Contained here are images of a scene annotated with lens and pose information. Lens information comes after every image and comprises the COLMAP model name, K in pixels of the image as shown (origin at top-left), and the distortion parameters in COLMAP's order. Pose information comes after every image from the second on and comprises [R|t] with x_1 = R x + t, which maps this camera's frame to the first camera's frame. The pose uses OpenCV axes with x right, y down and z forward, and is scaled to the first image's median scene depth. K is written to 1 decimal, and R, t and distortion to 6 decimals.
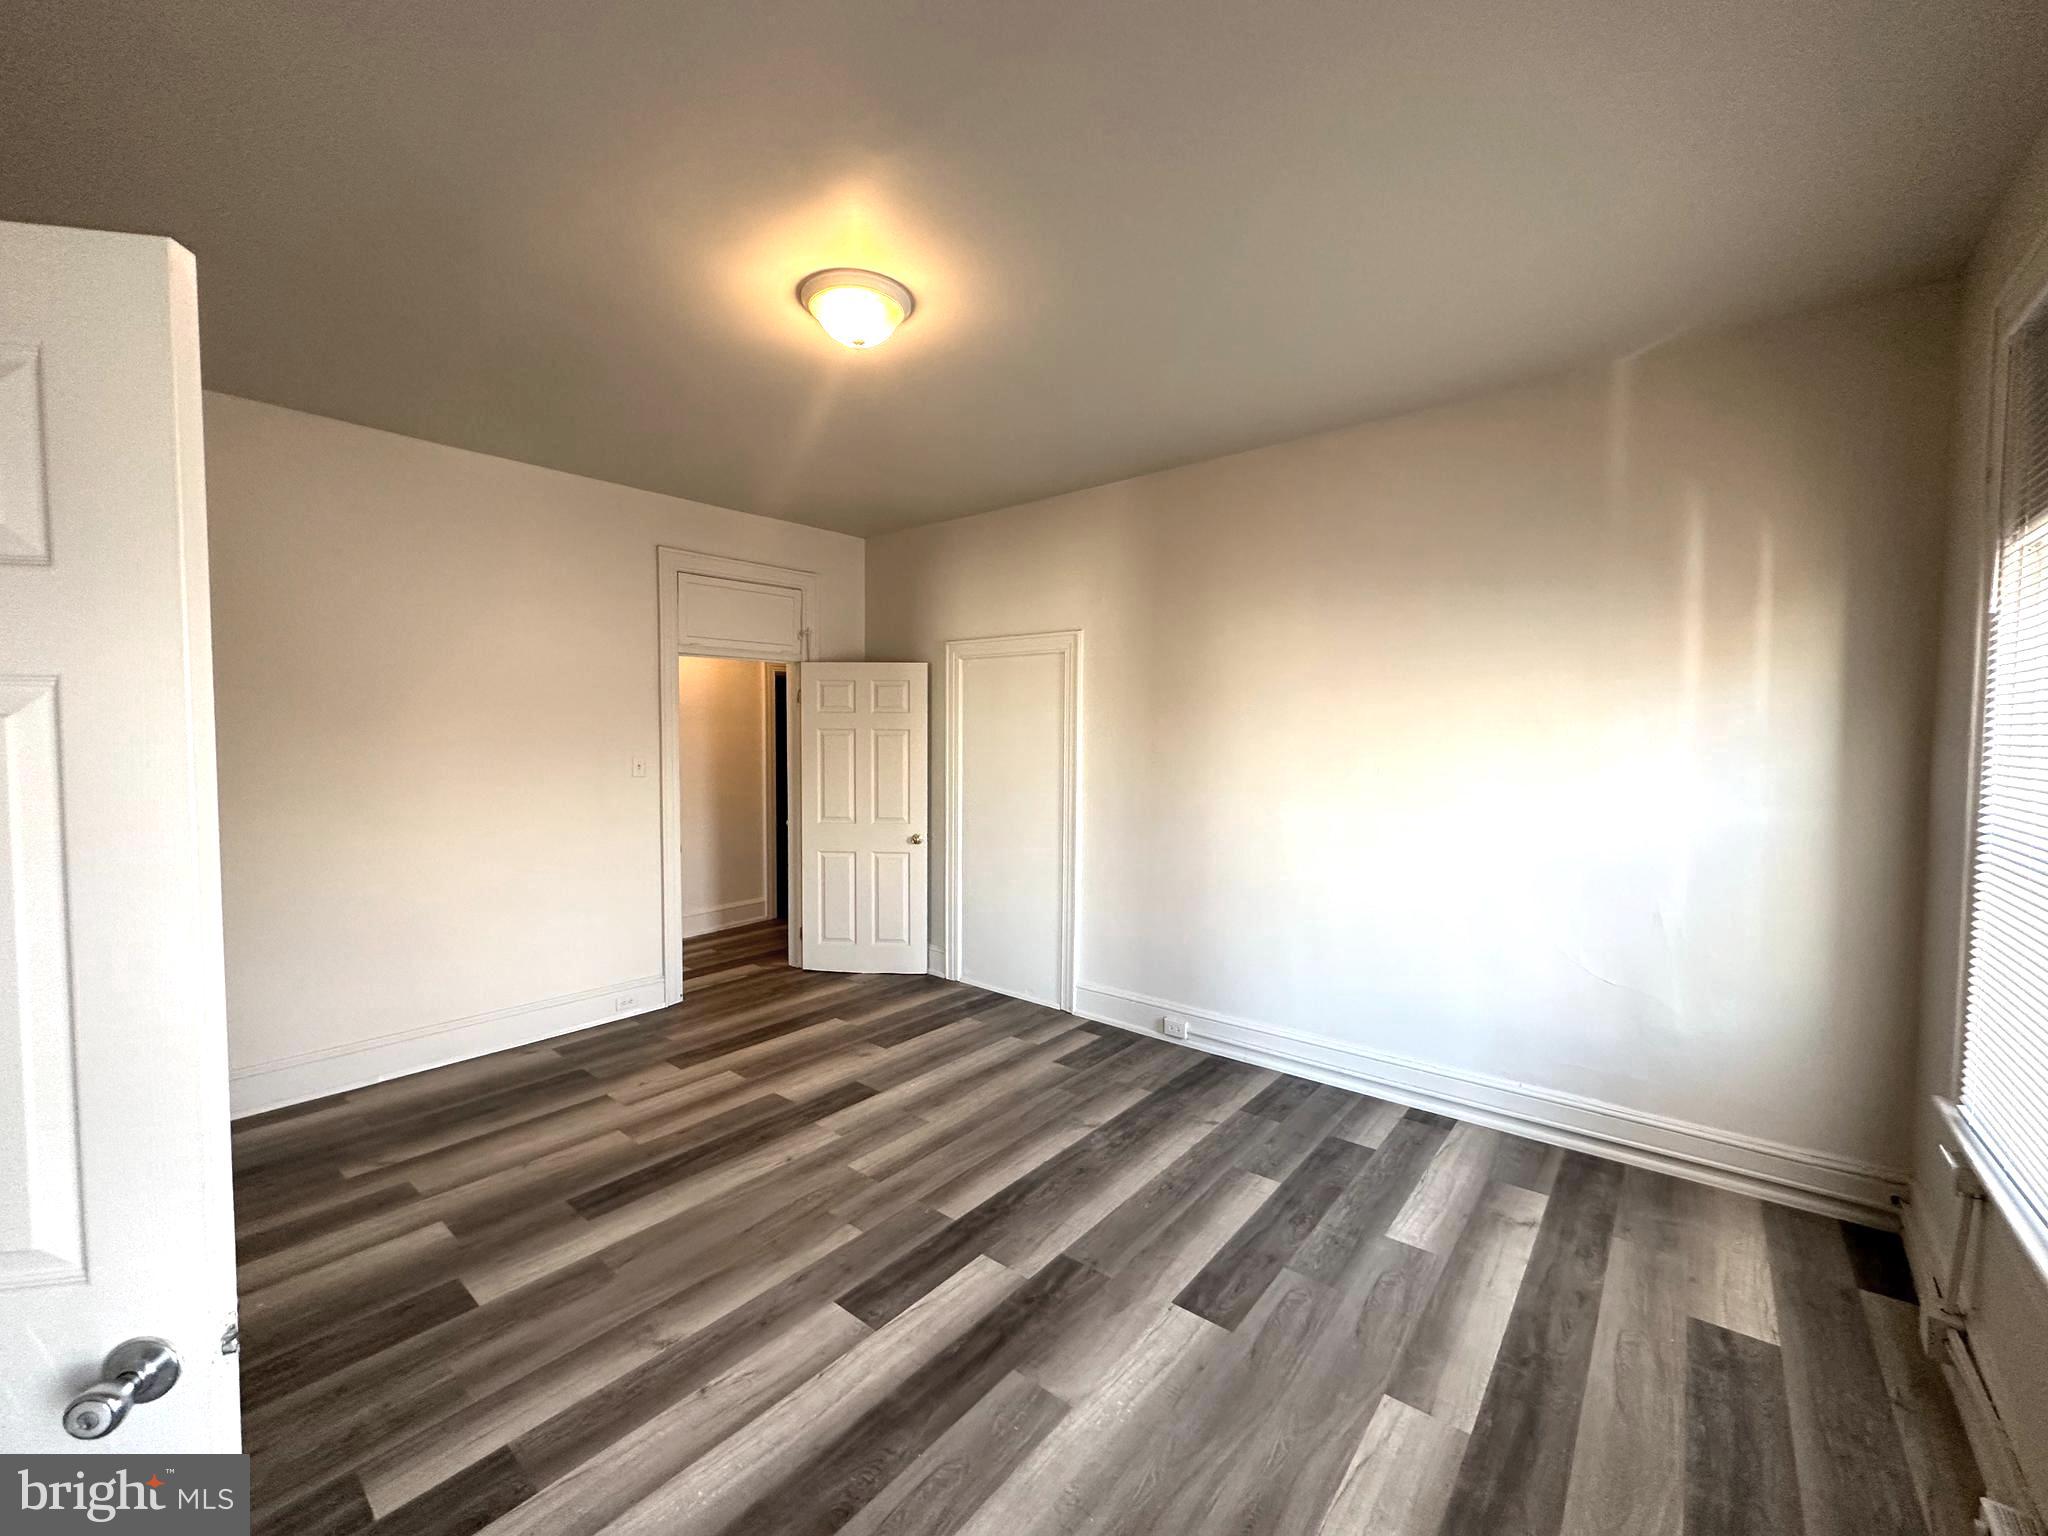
lens RADIAL K [[817.4, 0, 1033.2], [0, 817.4, 763.3], [0, 0, 1]] dist [-0.000807, 0.000820]
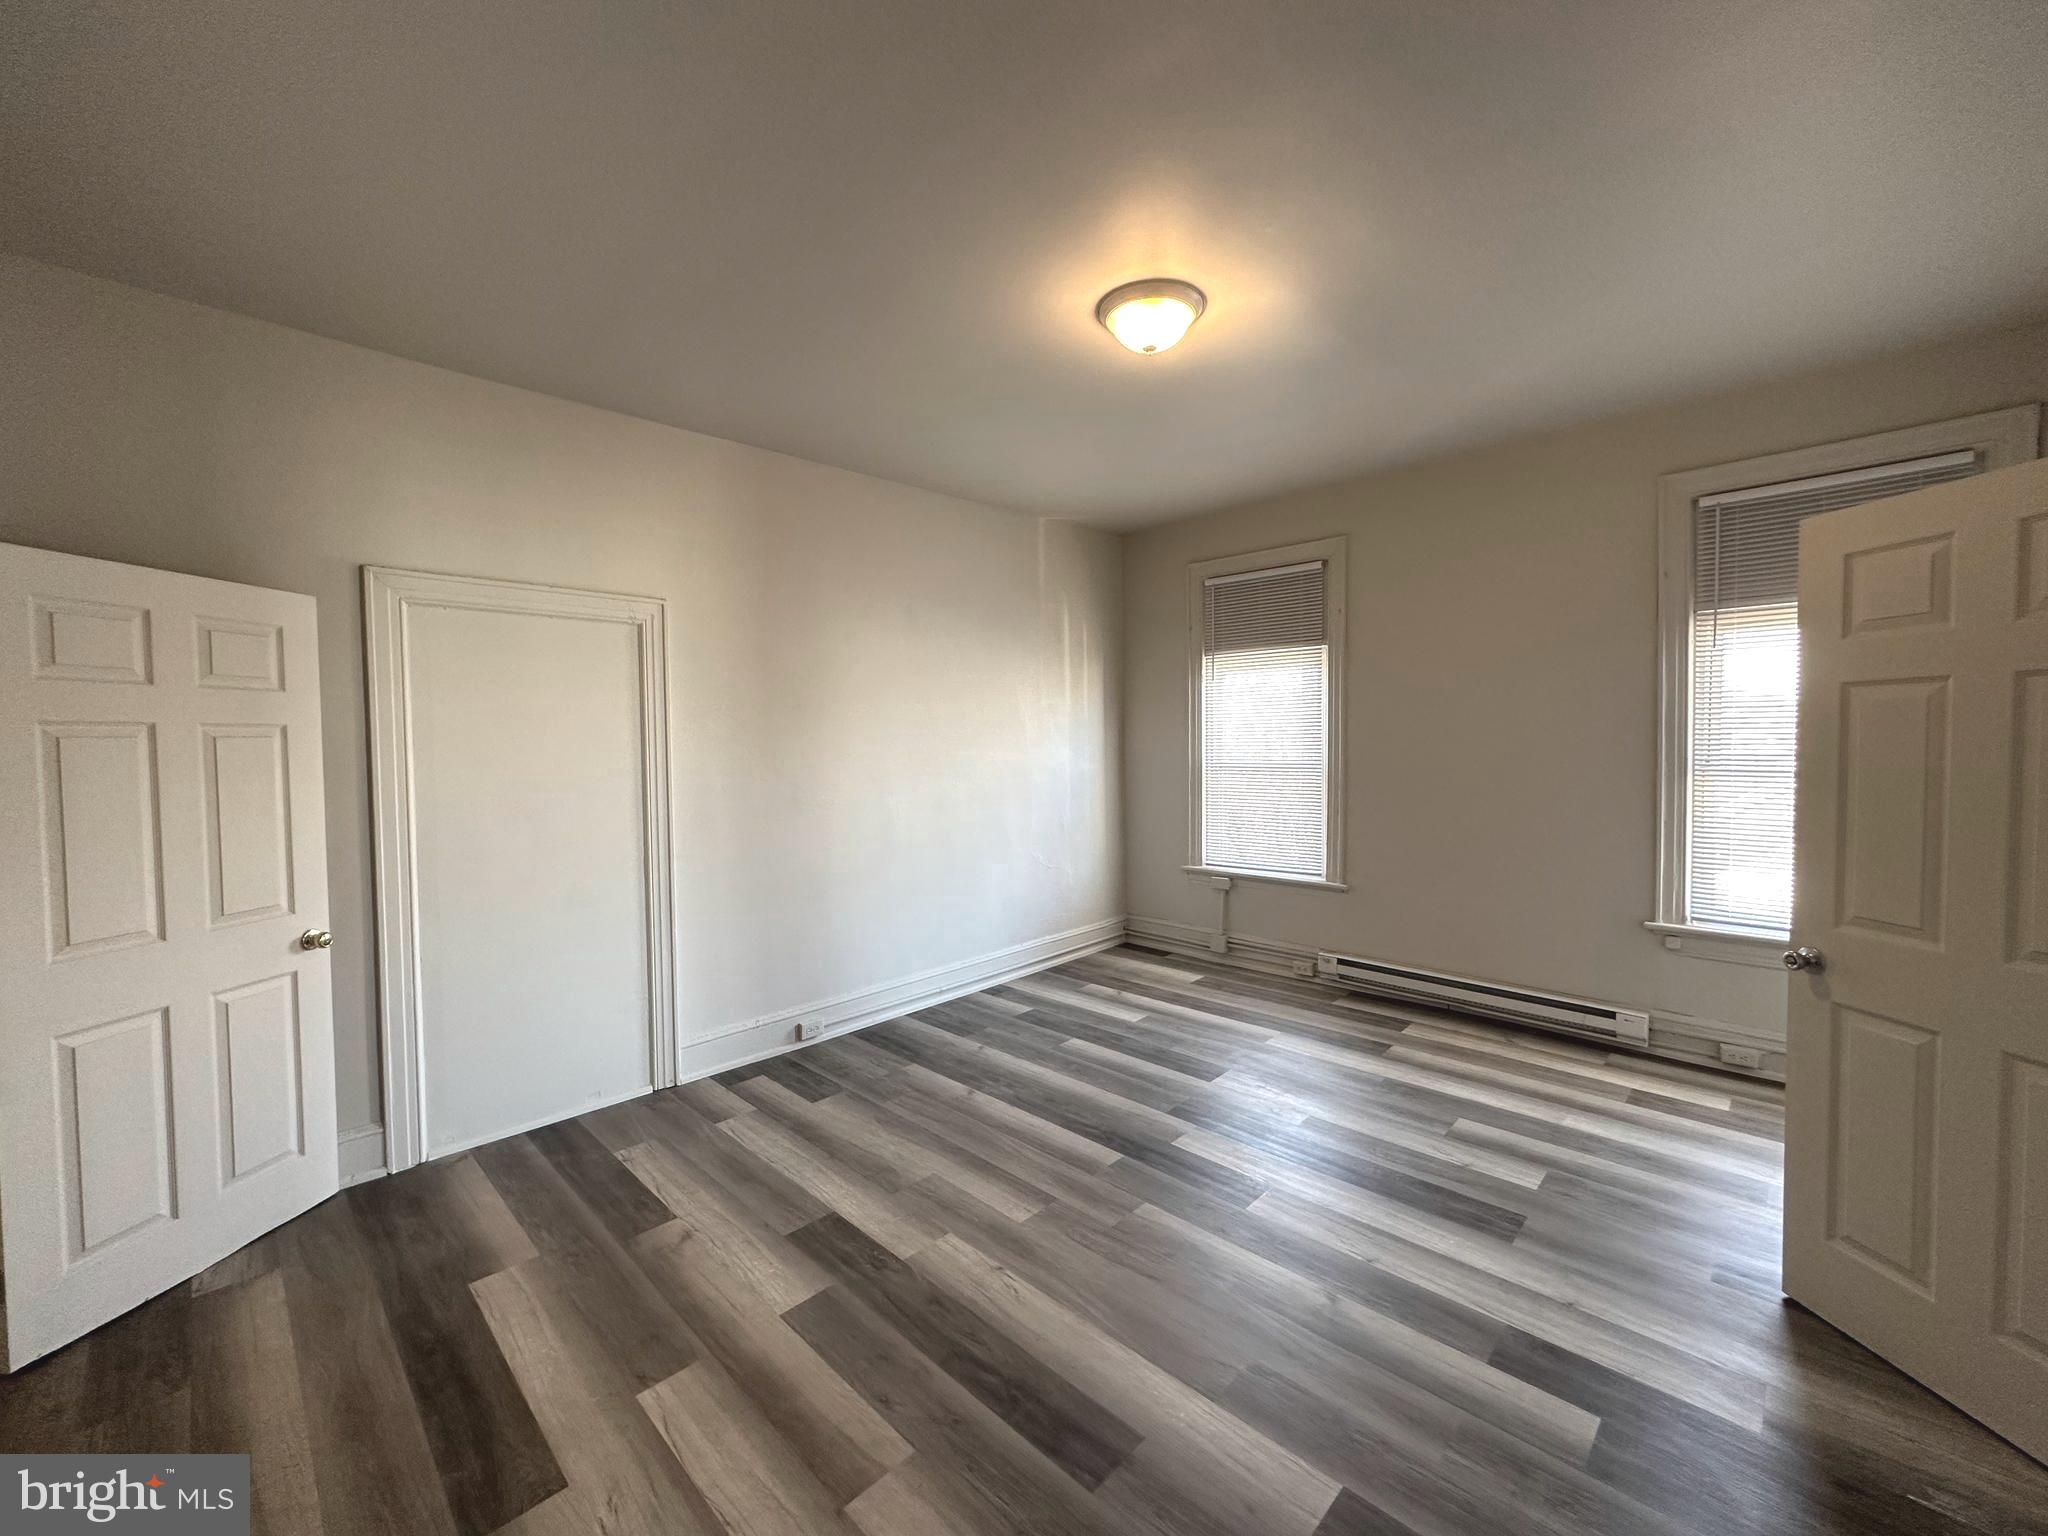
lens RADIAL K [[817.4, 0, 1017.8], [0, 817.4, 762.6], [0, 0, 1]] dist [-0.000807, 0.000820]
pose [[0.095573, -0.039427, 0.994641, -0.980101], [0.051954, 0.998051, 0.034570, -0.020543], [-0.994066, 0.048371, 0.097435, 0.823234]]
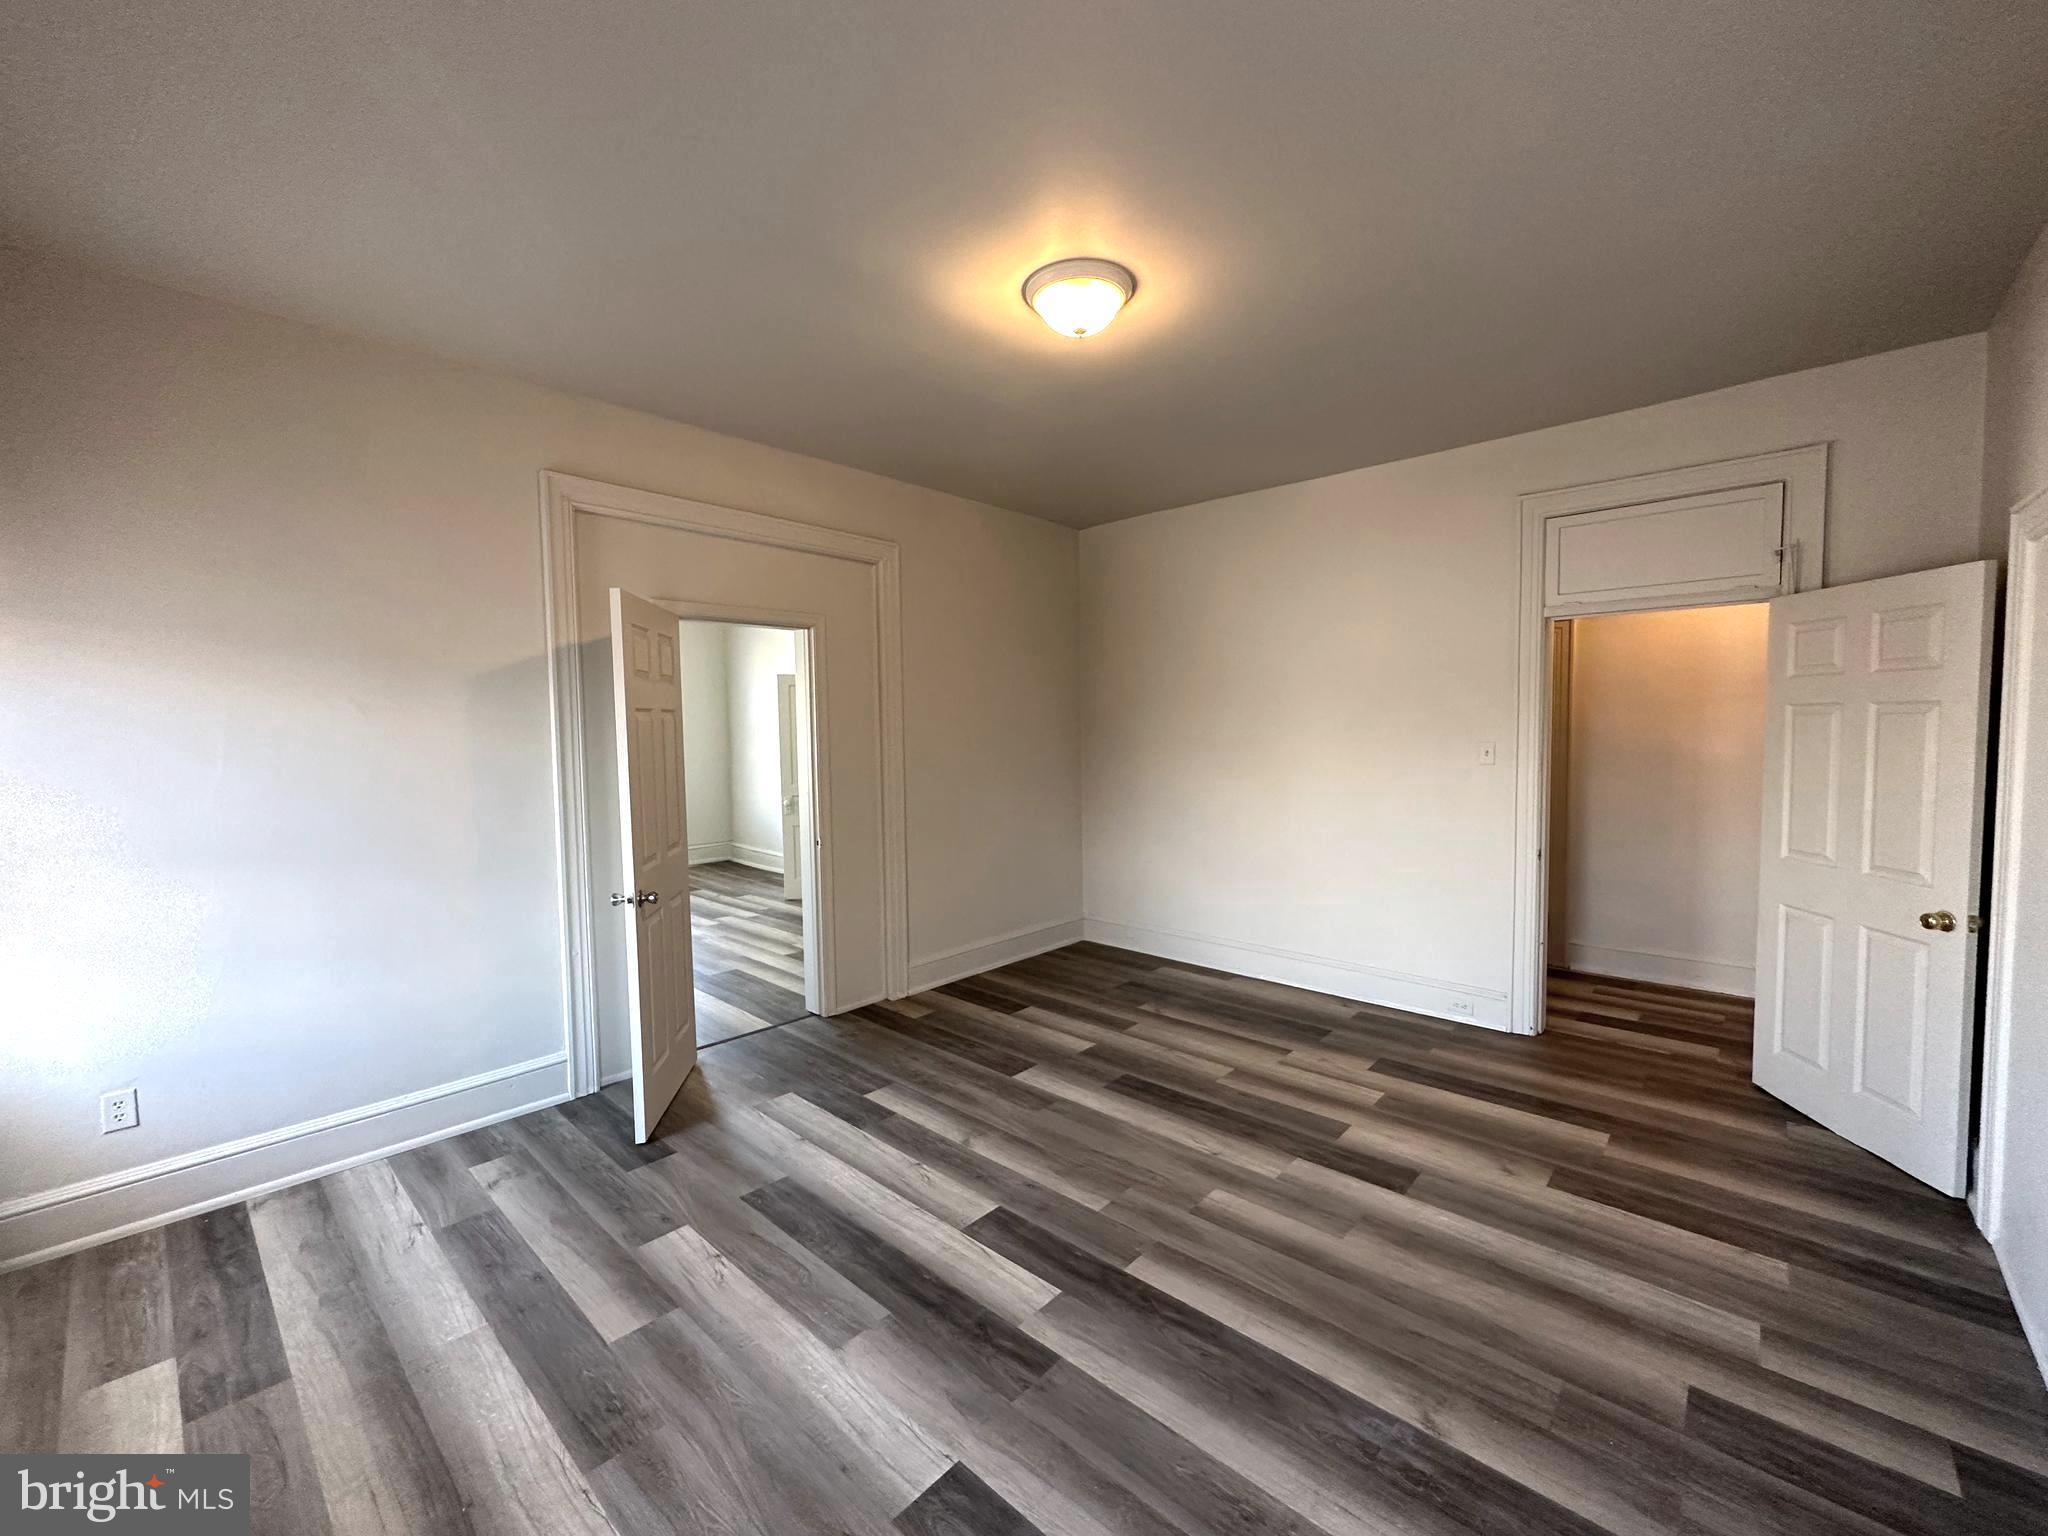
lens RADIAL K [[817.4, 0, 1012.4], [0, 817.4, 763.7], [0, 0, 1]] dist [-0.000807, 0.000820]
pose [[-0.059382, 0.046028, -0.997174, 0.623760], [-0.025248, 0.998548, 0.047595, -0.020184], [0.997916, 0.028002, -0.058134, 0.747177]]
